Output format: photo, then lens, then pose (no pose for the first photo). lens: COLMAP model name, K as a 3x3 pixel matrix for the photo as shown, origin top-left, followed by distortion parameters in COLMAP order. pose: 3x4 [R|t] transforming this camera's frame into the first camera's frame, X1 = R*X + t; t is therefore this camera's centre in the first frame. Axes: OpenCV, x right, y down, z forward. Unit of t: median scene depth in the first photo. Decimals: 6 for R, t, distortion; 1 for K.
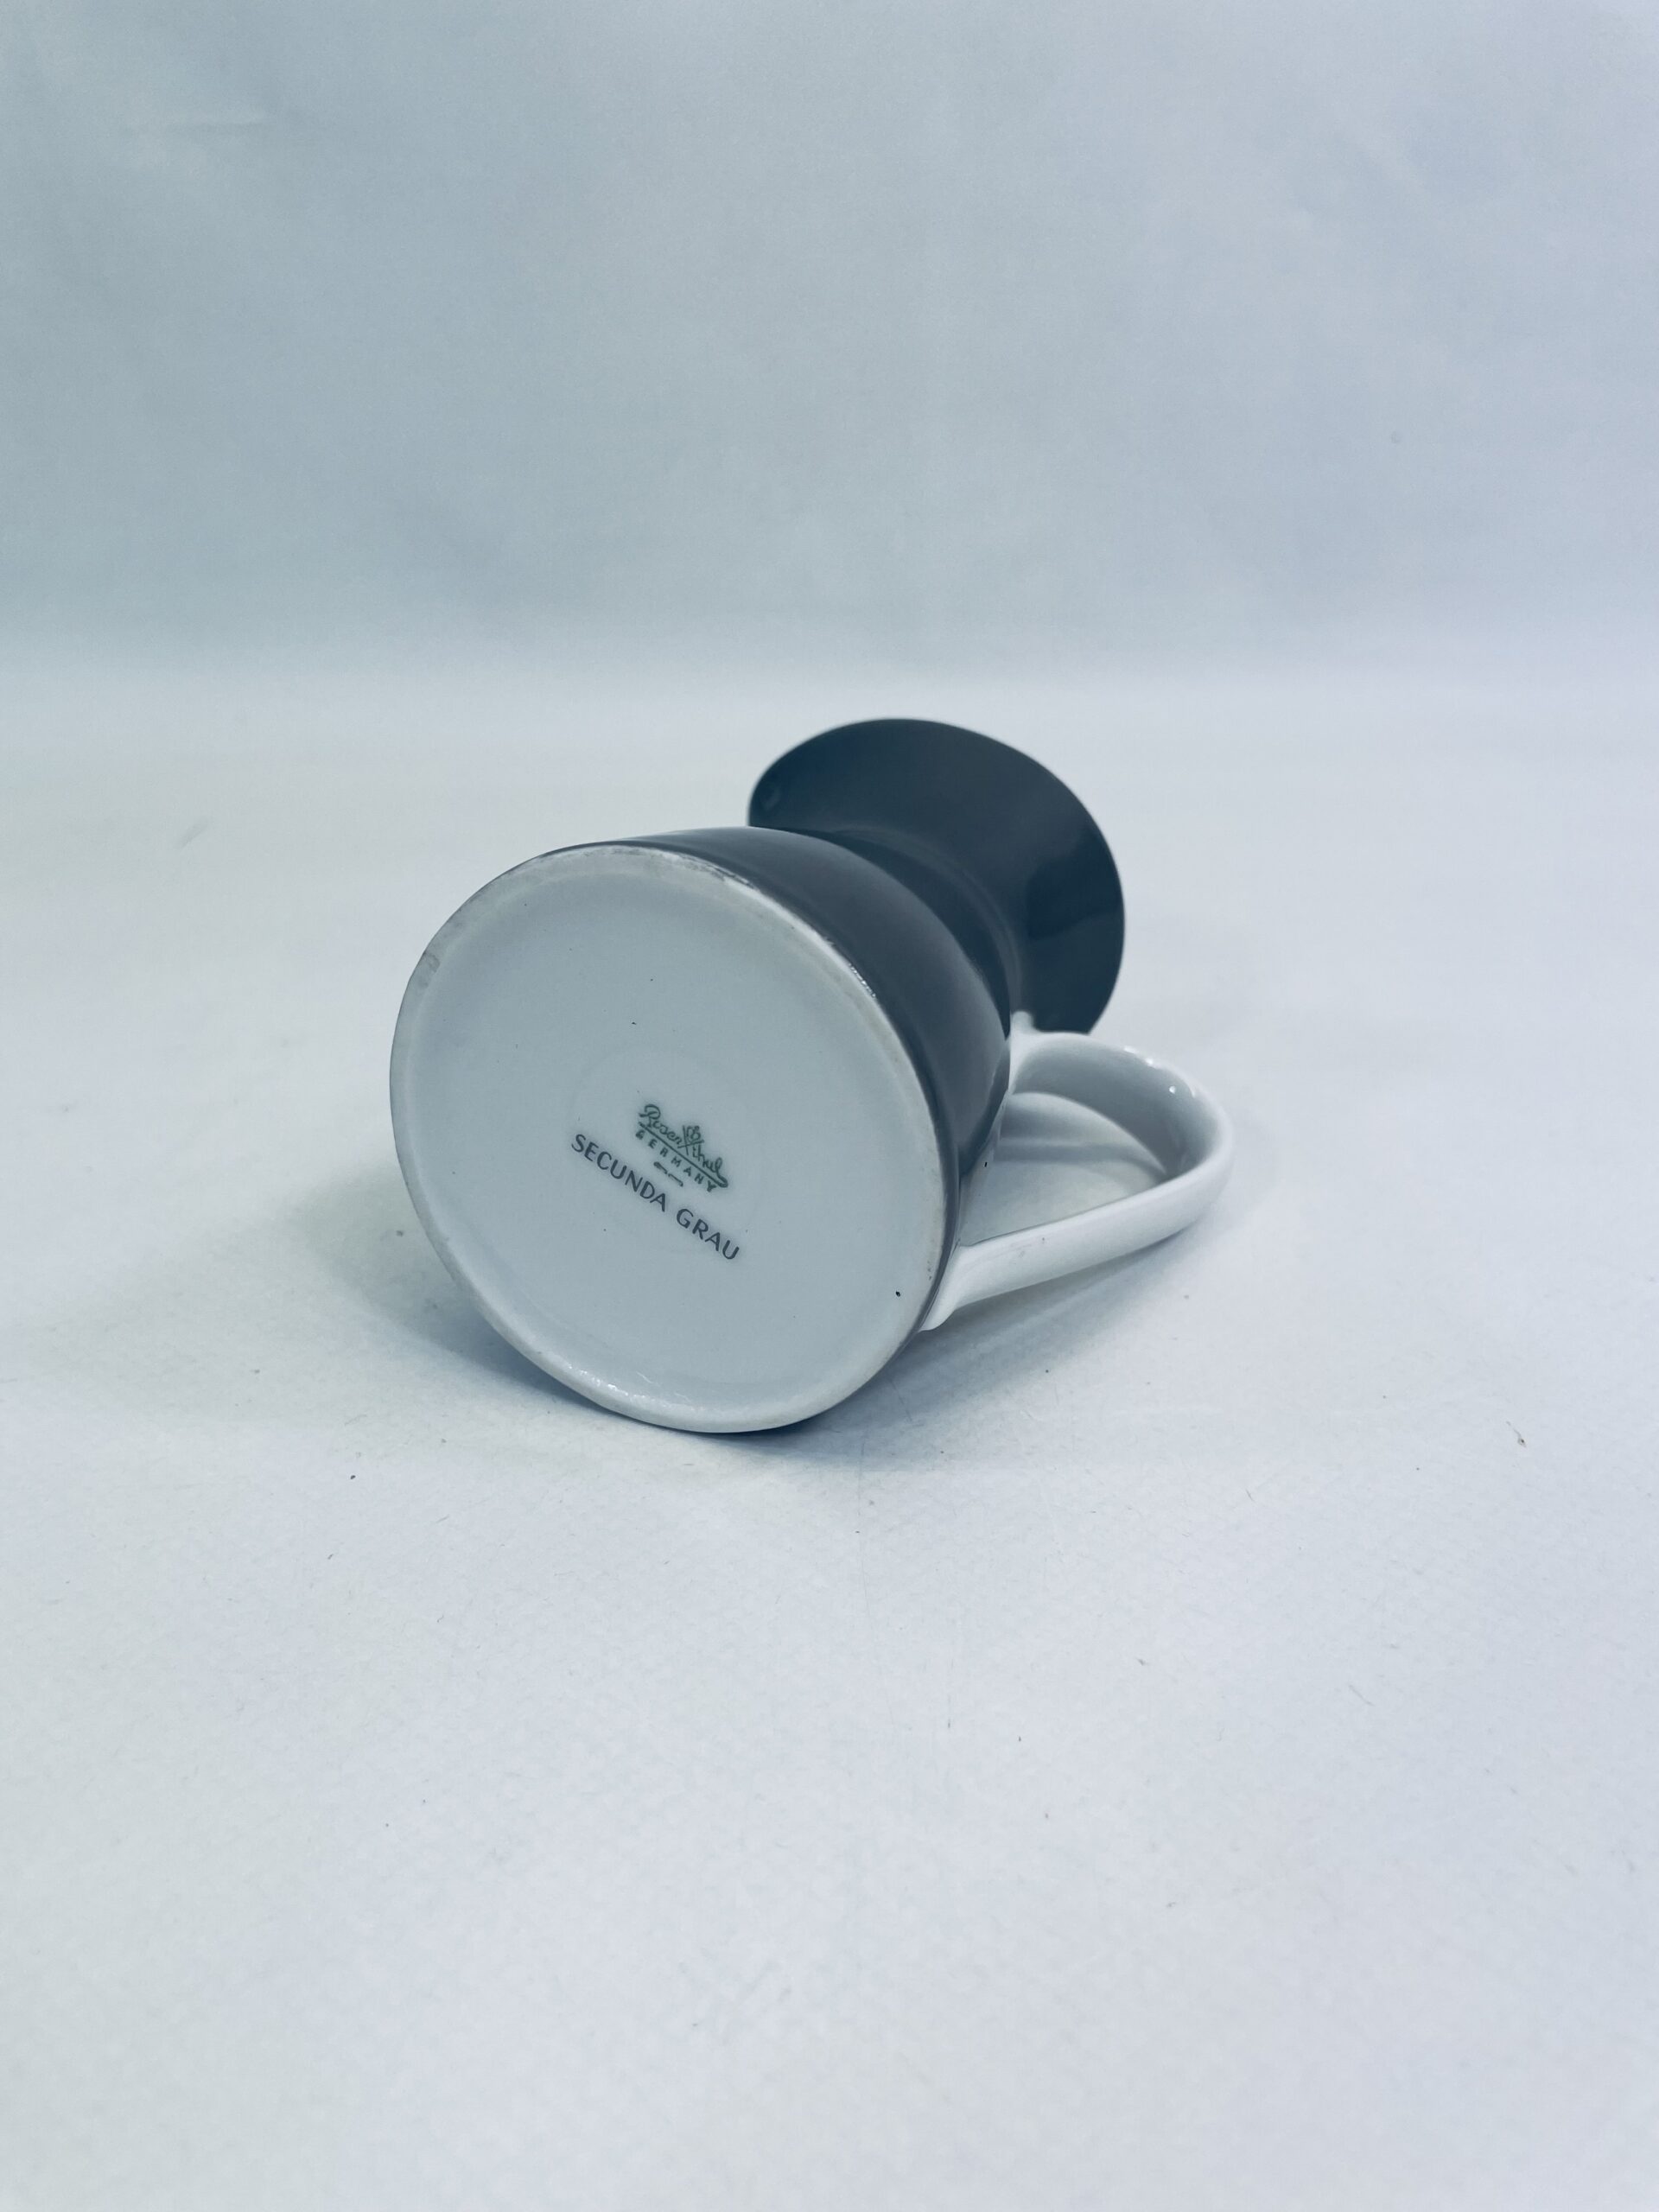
lens RADIAL K [[1722.6, 0, 829.5], [0, 1722.6, 1106.0], [0, 0, 1]] dist [0.044948, -0.115262]
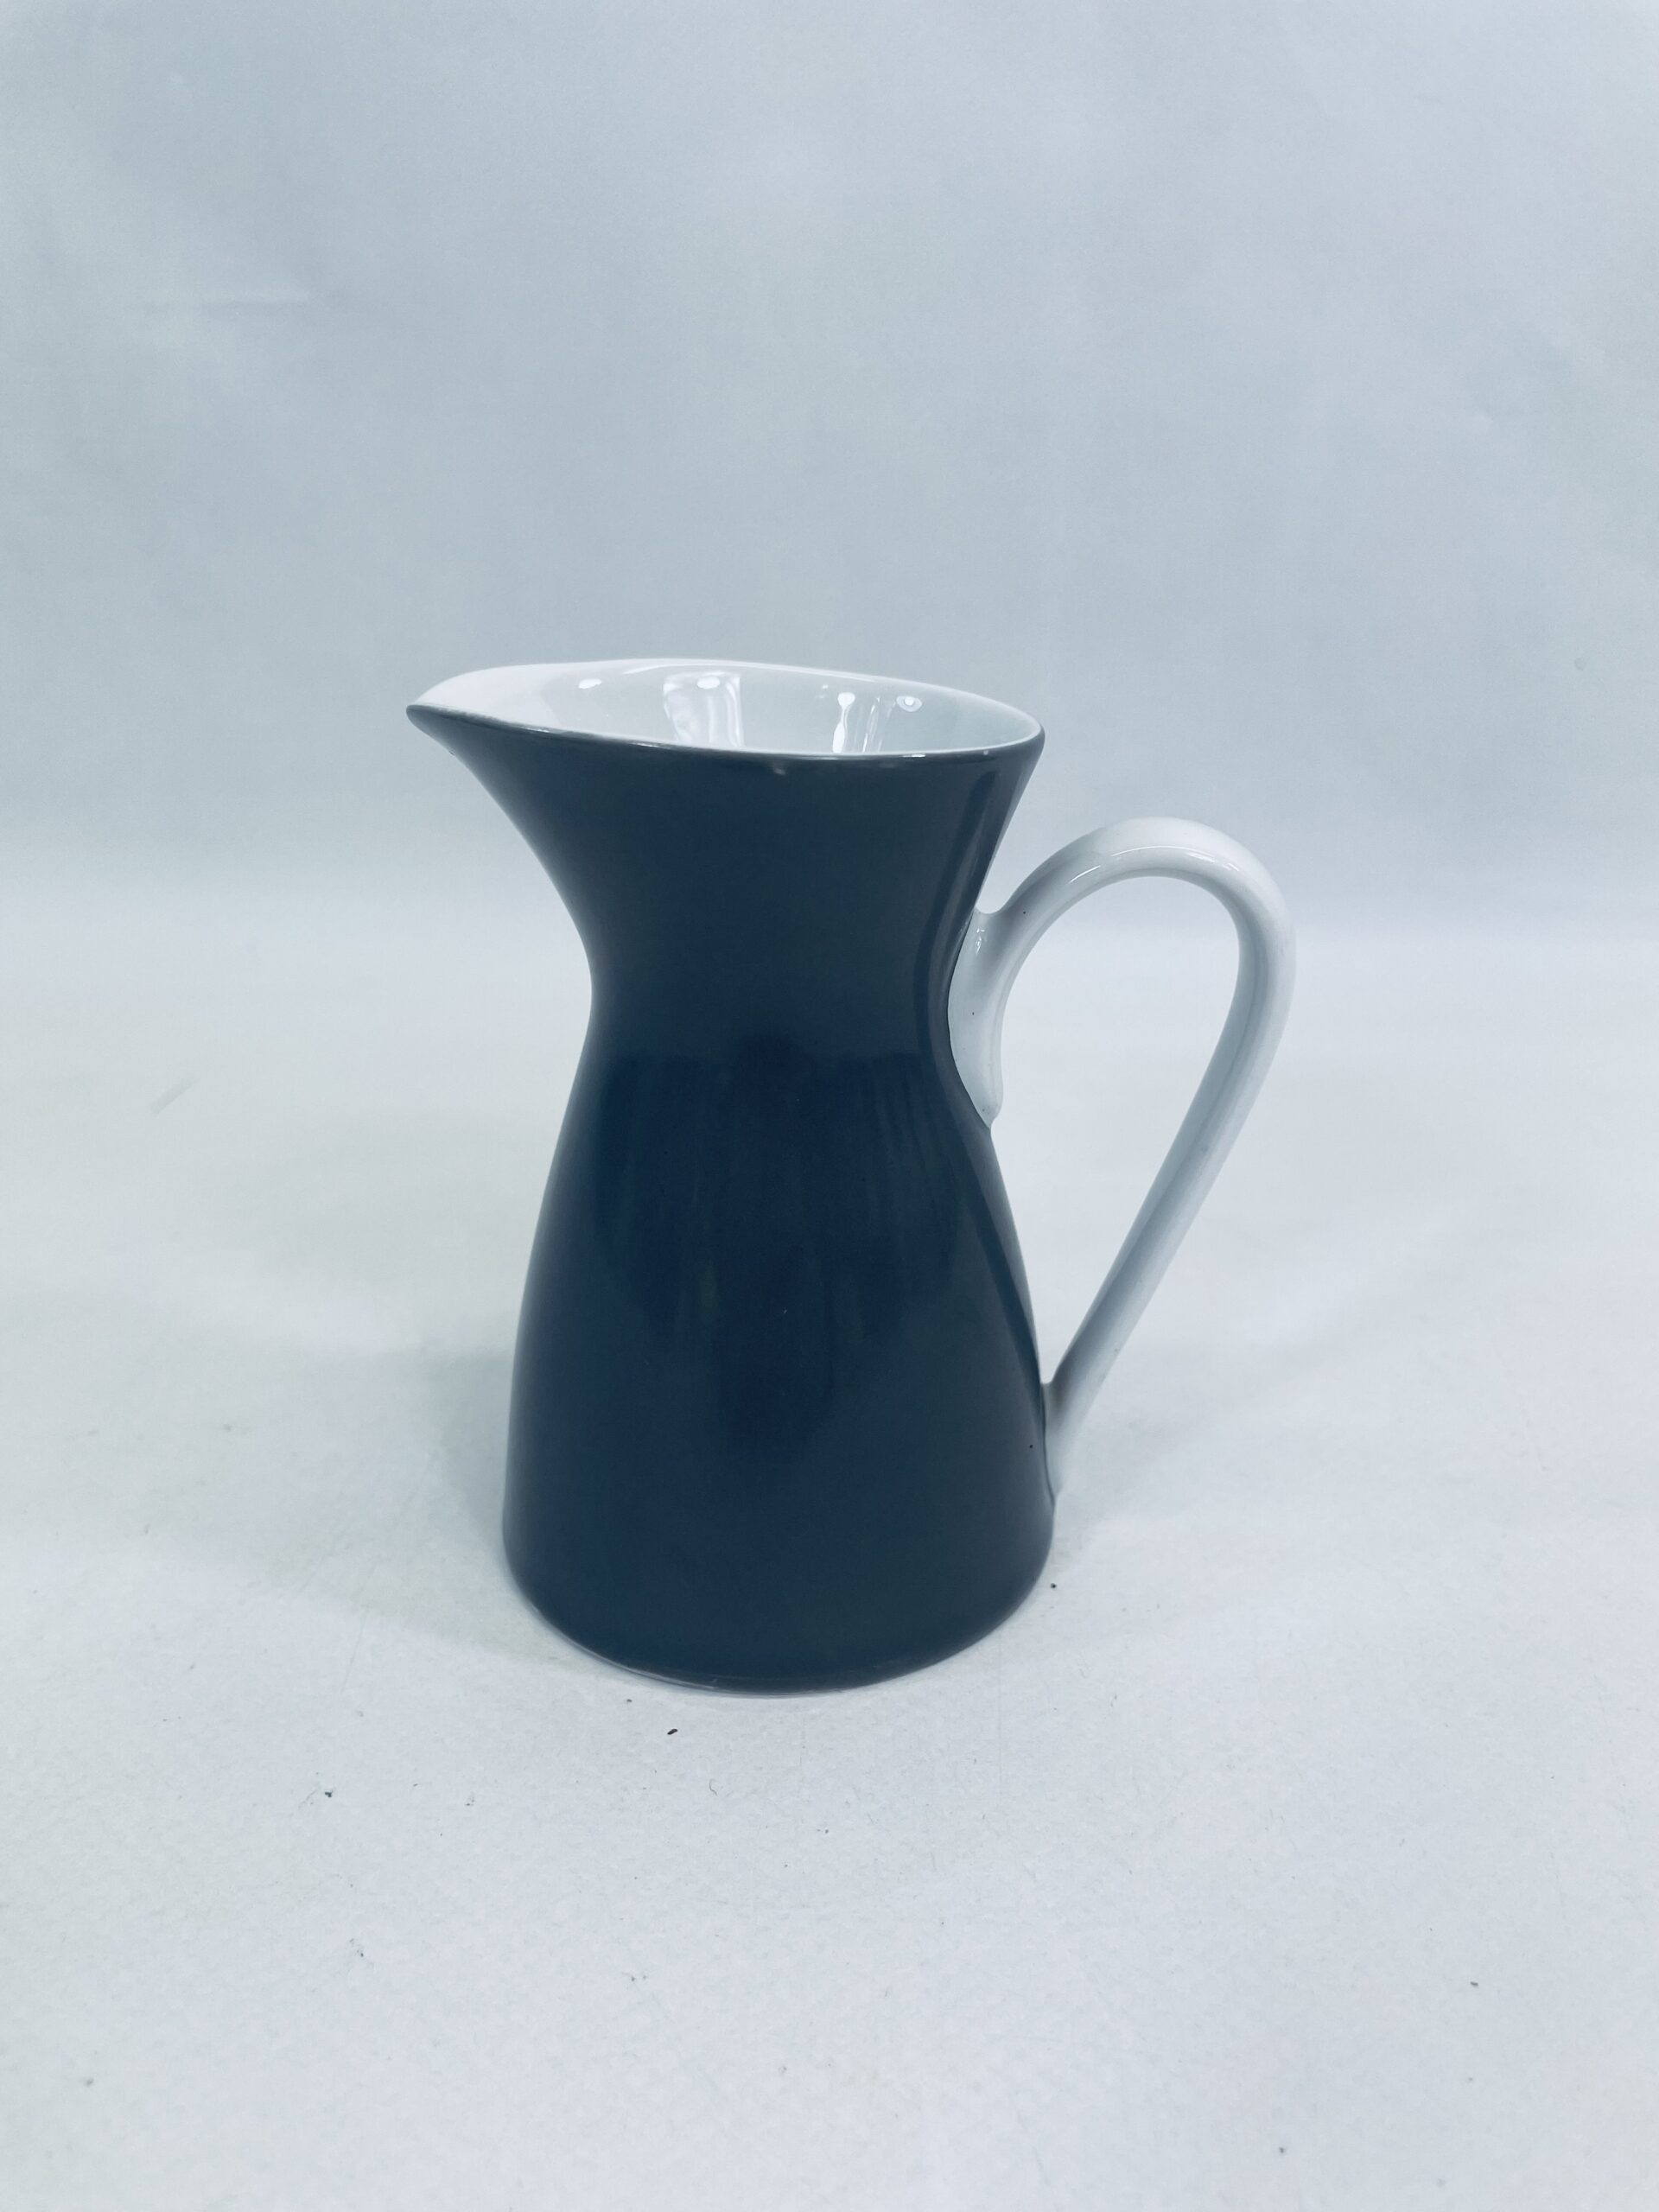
lens RADIAL K [[1722.6, 0, 829.5], [0, 1722.6, 1106.0], [0, 0, 1]] dist [0.044948, -0.115262]
pose [[0.999103, 0.025726, -0.033645, -0.040176], [-0.028600, 0.995715, -0.087943, -0.221587], [0.031238, 0.088827, 0.995557, 0.401887]]
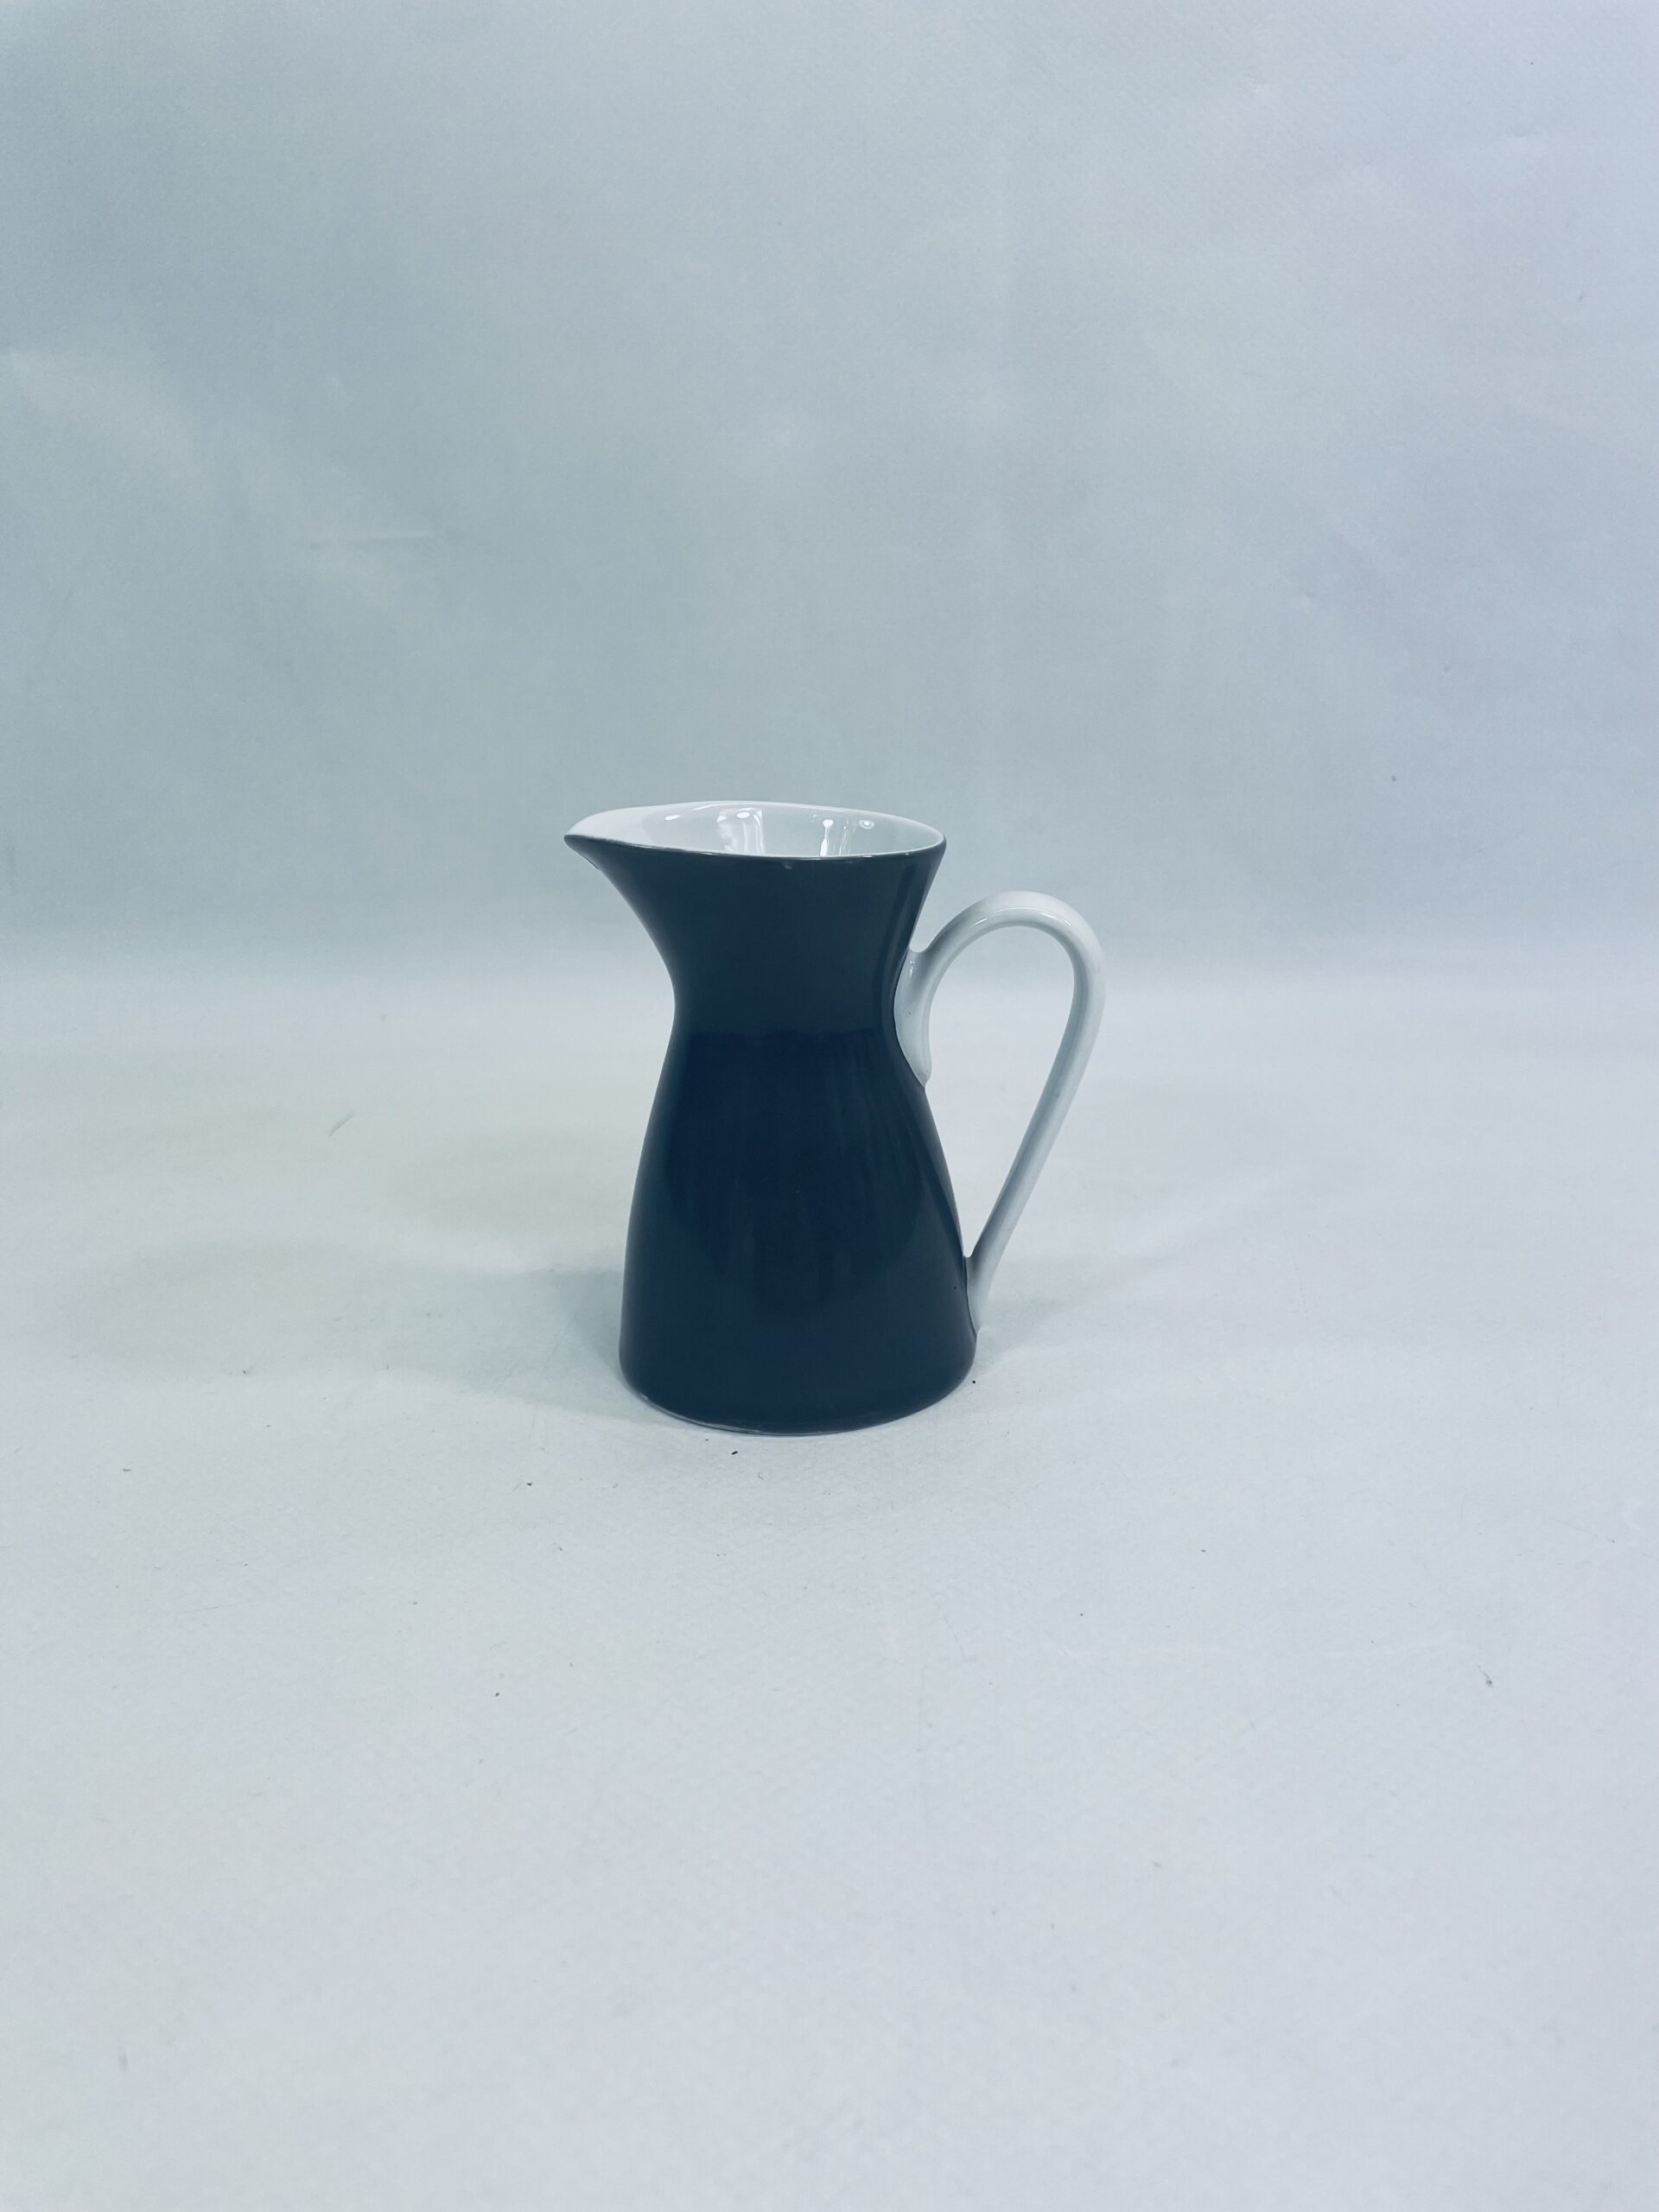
lens RADIAL K [[1661.7, 0, 813.8], [0, 1661.7, 1141.0], [0, 0, 1]] dist [0.000225, -0.003914]
pose [[0.998760, 0.002988, -0.049702, -0.000214], [-0.009241, 0.991980, -0.126053, -0.026947], [0.048926, 0.126356, 0.990778, -0.208787]]
